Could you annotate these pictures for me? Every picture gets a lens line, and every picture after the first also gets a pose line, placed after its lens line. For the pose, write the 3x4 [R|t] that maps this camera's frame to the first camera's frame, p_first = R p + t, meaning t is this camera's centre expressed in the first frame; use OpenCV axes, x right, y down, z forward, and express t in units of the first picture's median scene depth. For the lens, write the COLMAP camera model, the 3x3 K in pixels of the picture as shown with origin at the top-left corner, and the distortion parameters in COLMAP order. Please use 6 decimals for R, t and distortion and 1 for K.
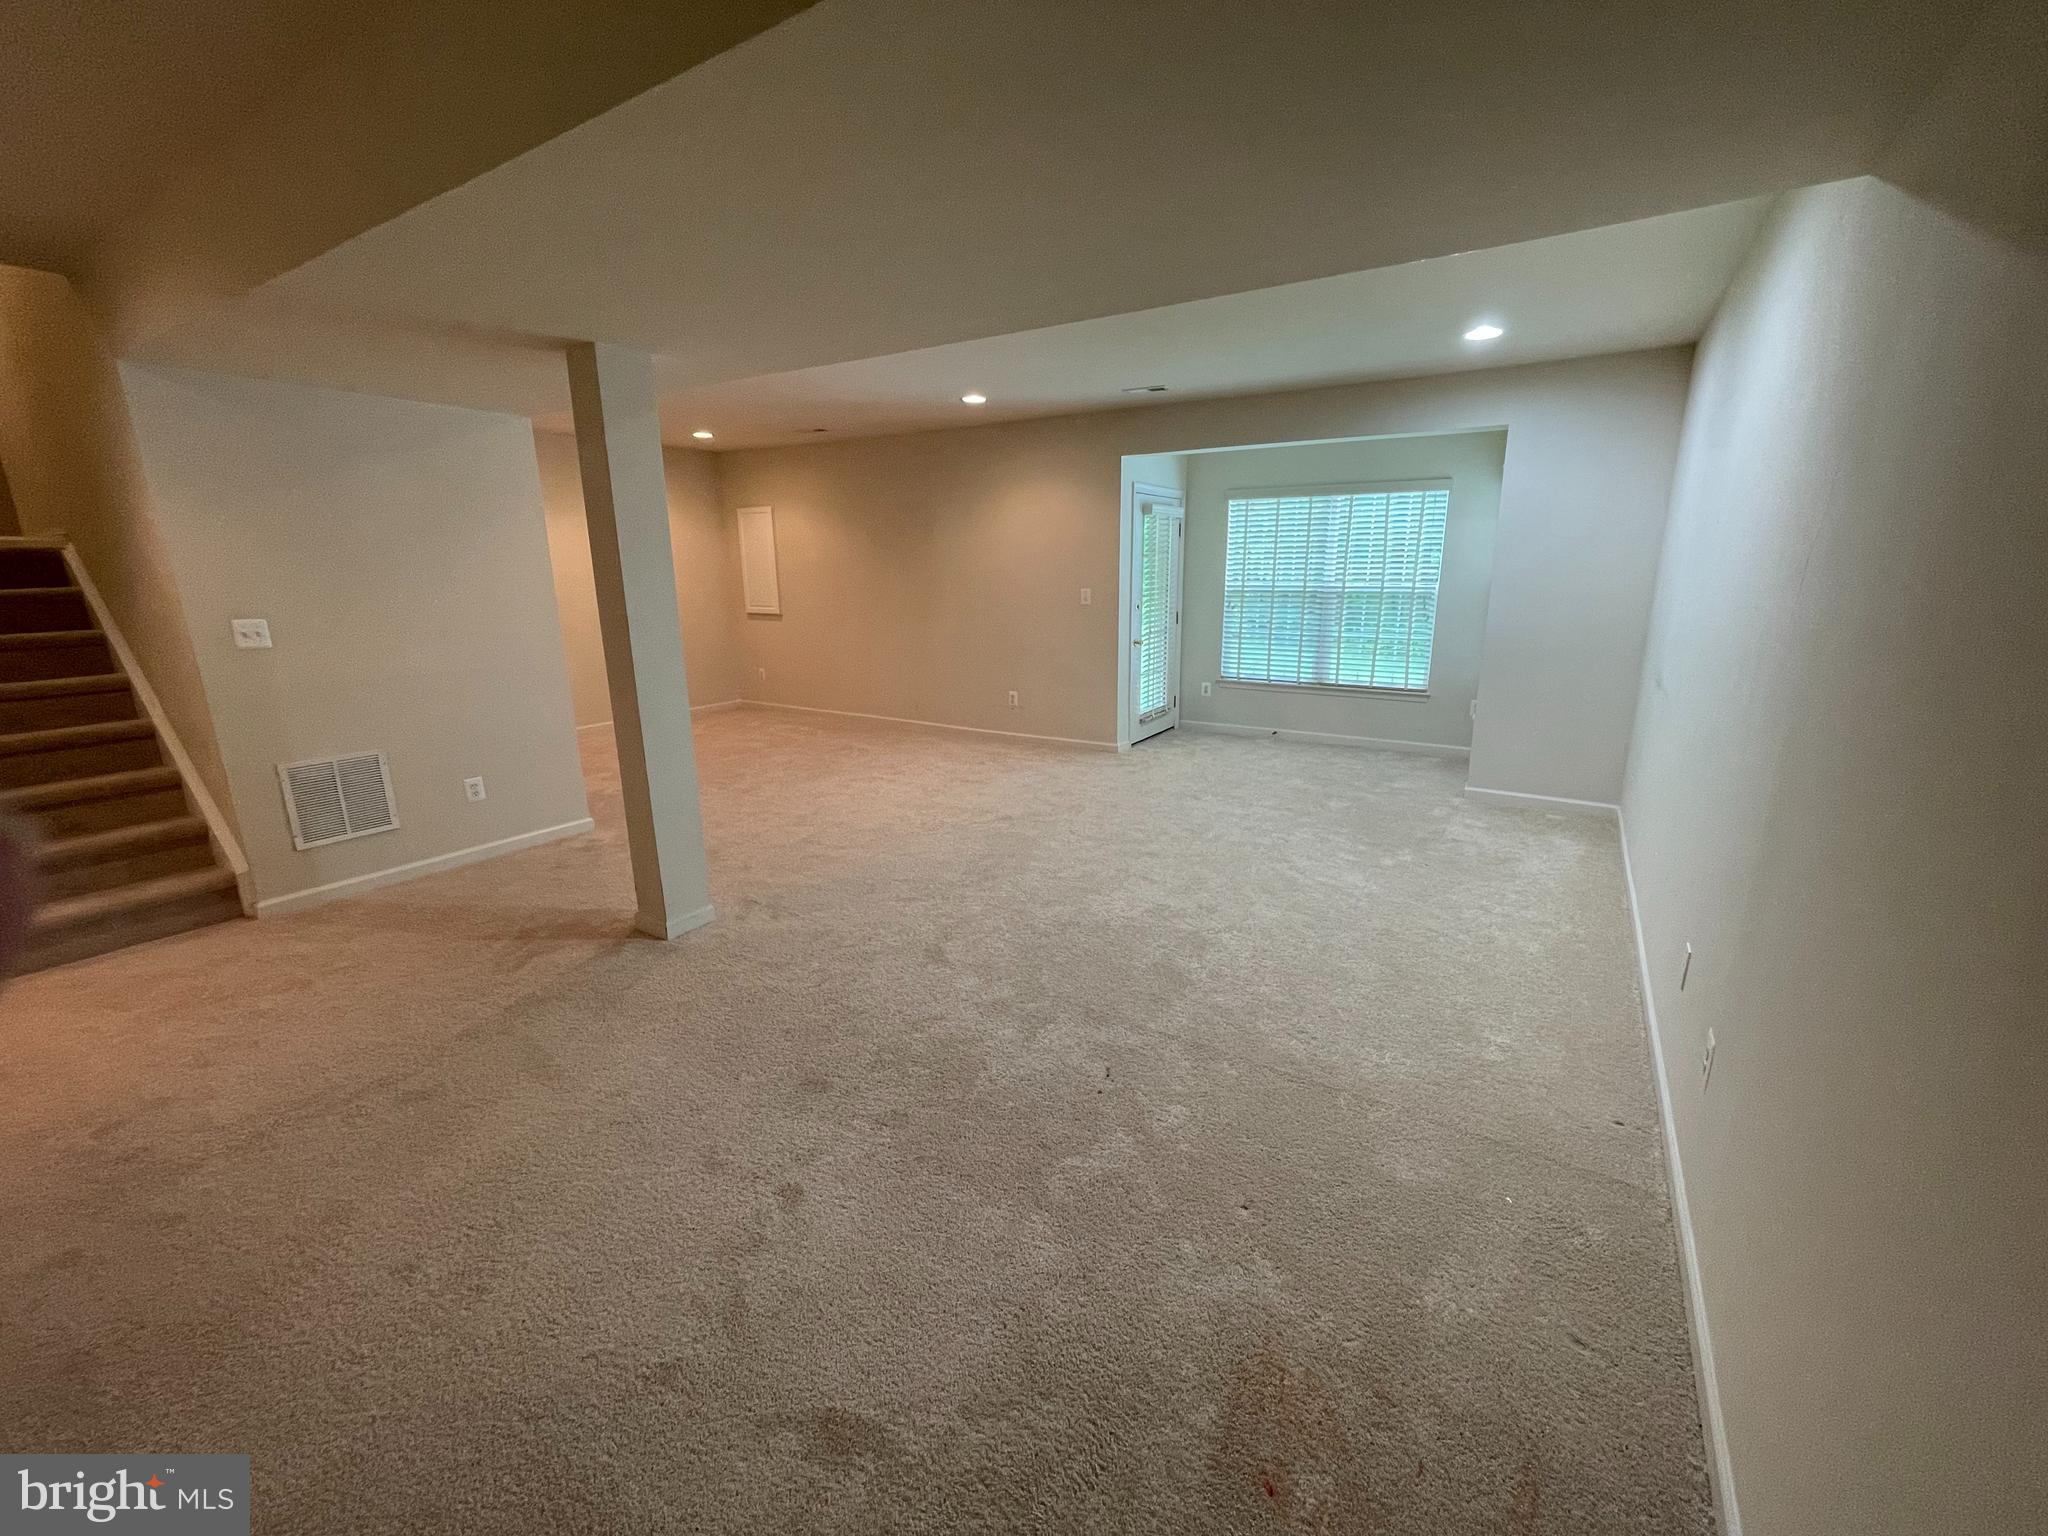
lens RADIAL K [[830.4, 0, 1019.5], [0, 830.4, 763.3], [0, 0, 1]] dist [0.002607, 0.000474]
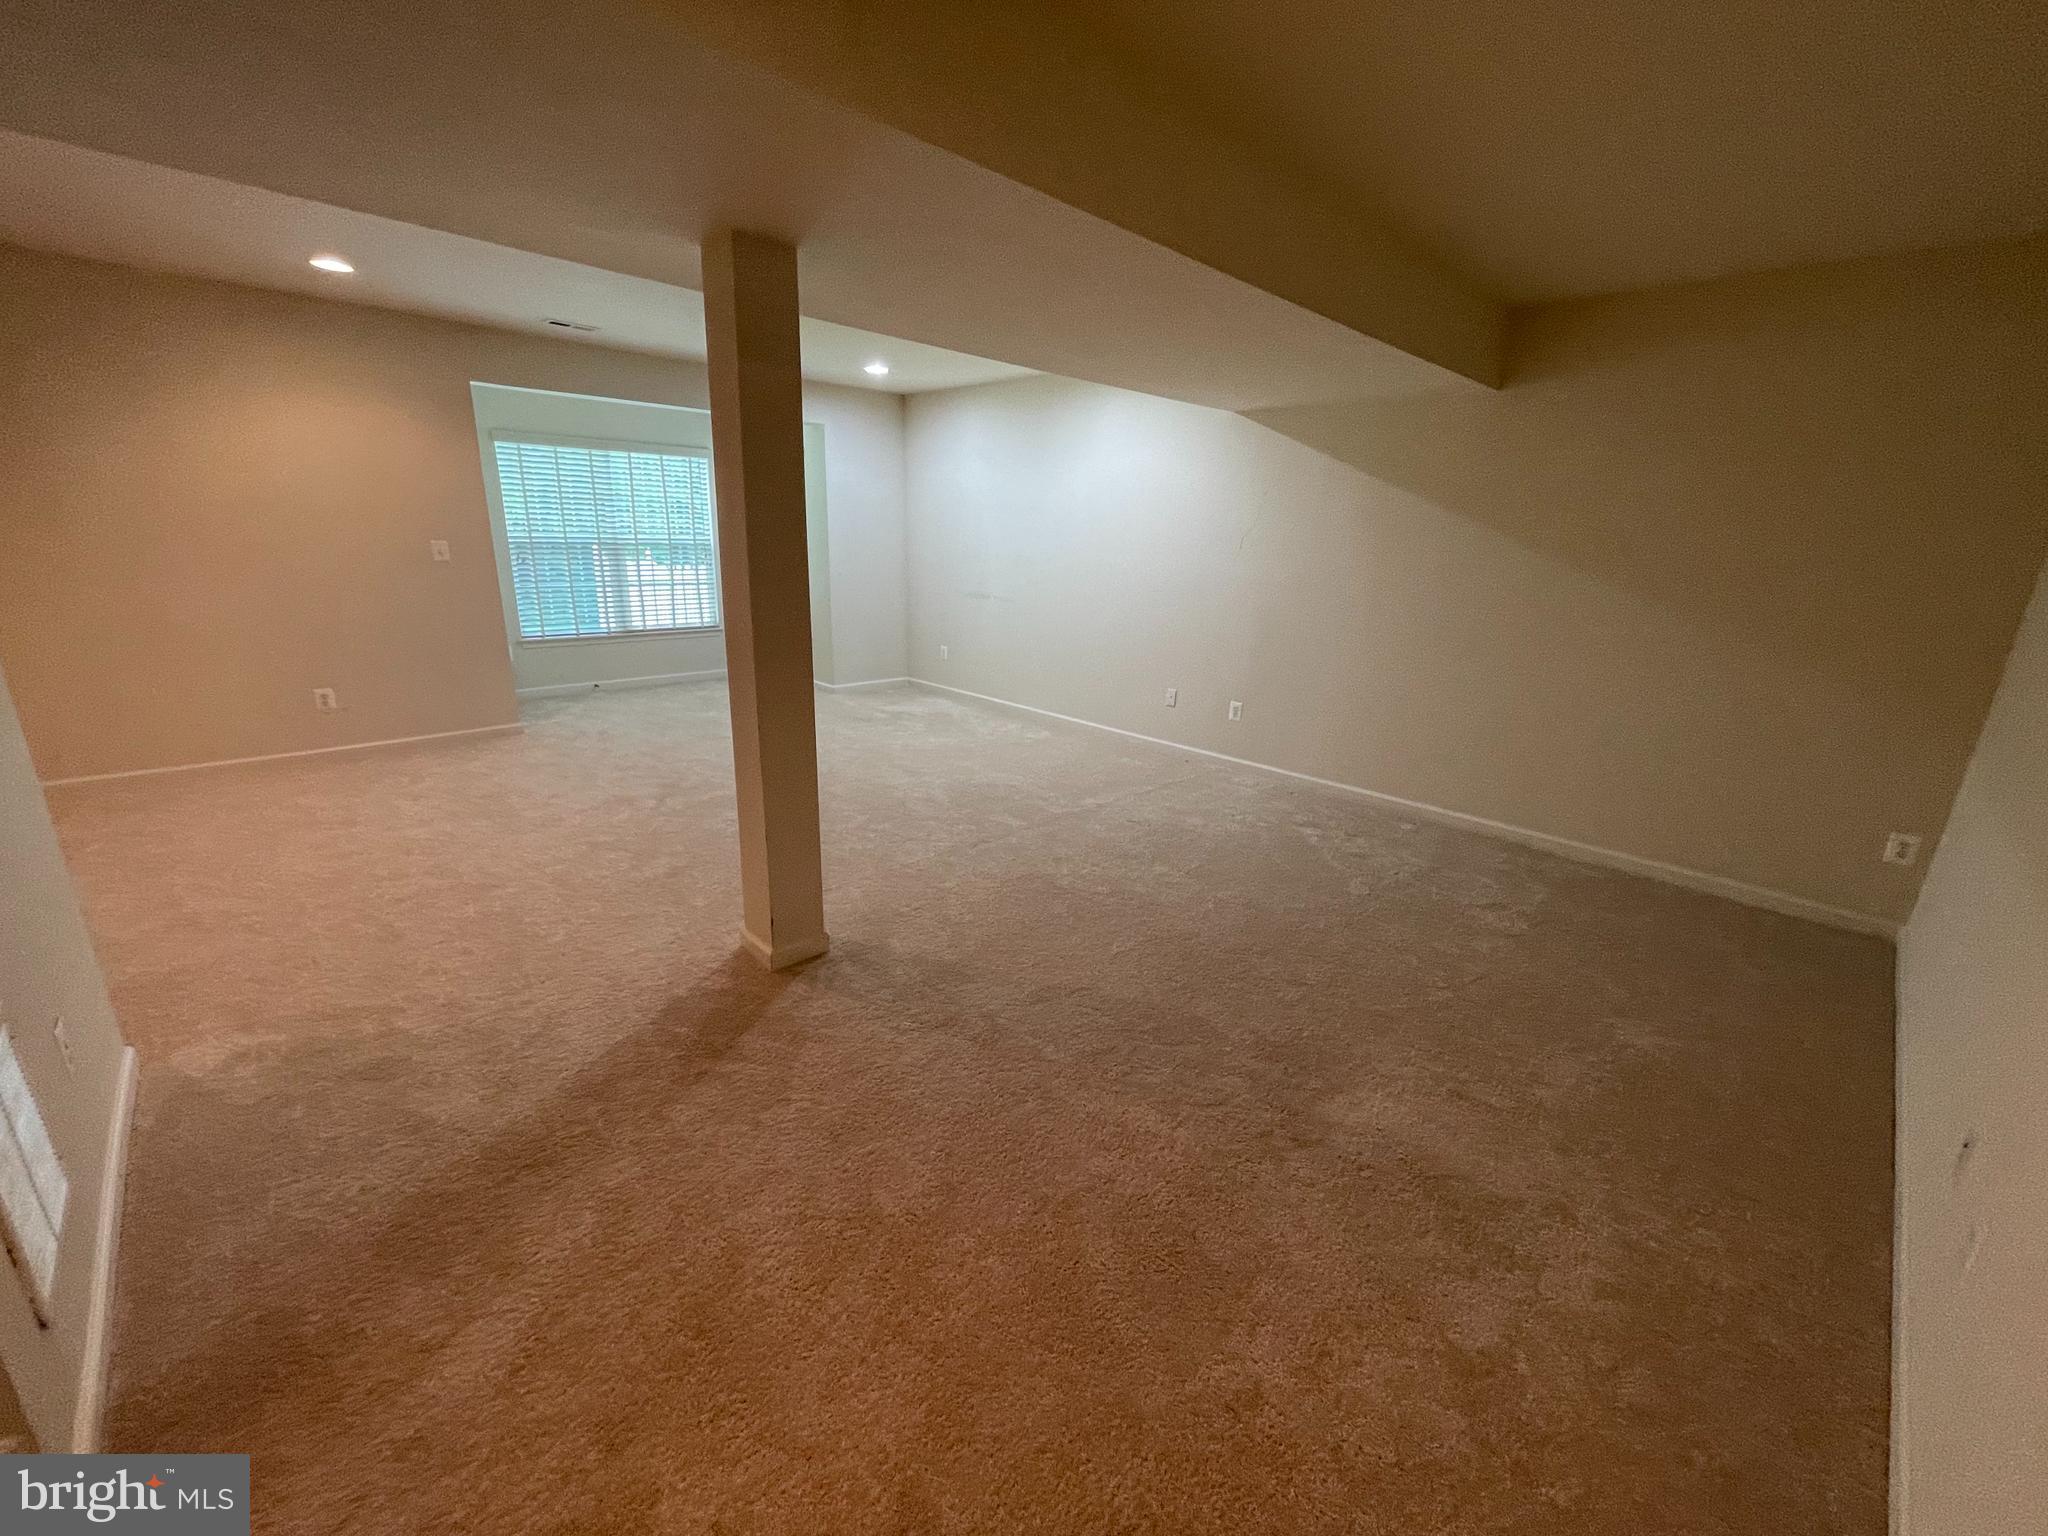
lens RADIAL K [[830.4, 0, 1019.4], [0, 830.4, 771.1], [0, 0, 1]] dist [0.002607, 0.000474]
pose [[0.220700, -0.261570, 0.939613, -0.601001], [0.192692, 0.956074, 0.220892, -0.067152], [-0.956118, 0.132305, 0.261408, 0.283495]]
